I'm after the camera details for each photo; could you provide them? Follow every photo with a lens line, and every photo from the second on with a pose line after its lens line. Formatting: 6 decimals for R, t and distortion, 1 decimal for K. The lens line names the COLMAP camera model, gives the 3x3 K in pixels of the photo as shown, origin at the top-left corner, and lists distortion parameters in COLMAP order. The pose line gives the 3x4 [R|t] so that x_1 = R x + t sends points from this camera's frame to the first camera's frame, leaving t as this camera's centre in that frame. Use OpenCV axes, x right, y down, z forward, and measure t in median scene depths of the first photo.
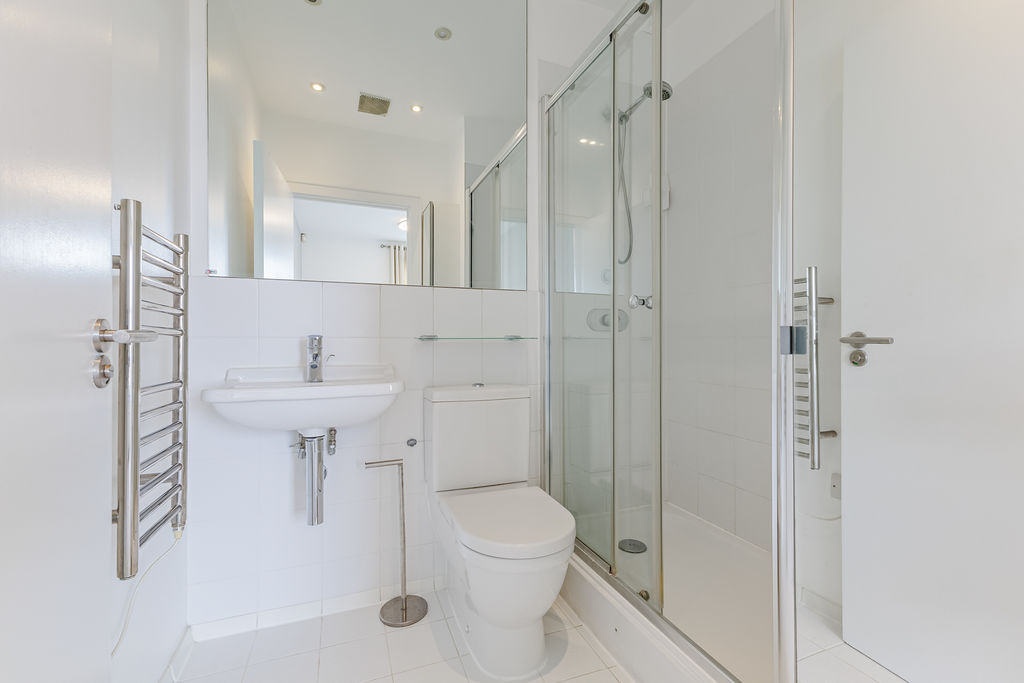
lens RADIAL K [[441.0, 0, 513.4], [0, 441.0, 345.9], [0, 0, 1]] dist [-0.003602, -0.000206]
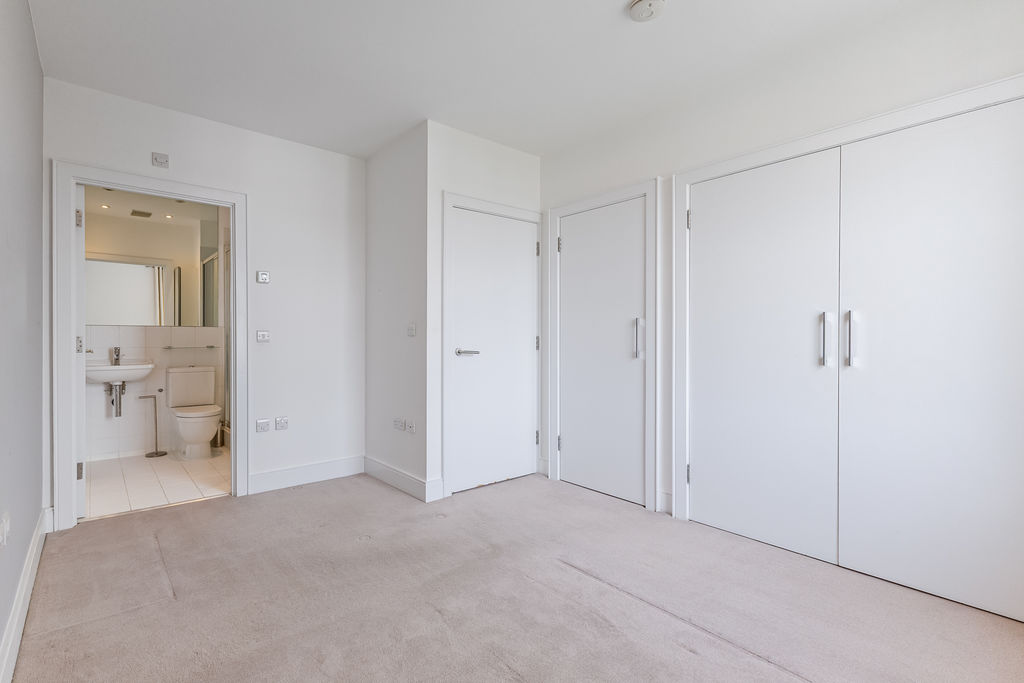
lens RADIAL K [[515.3, 0, 508.3], [0, 515.3, 343.0], [0, 0, 1]] dist [0.001213, 0.000252]
pose [[0.948116, 0.004202, 0.317898, 0.735023], [-0.006823, 0.999951, 0.007129, -0.081644], [-0.317852, -0.008928, 0.948098, -2.481439]]
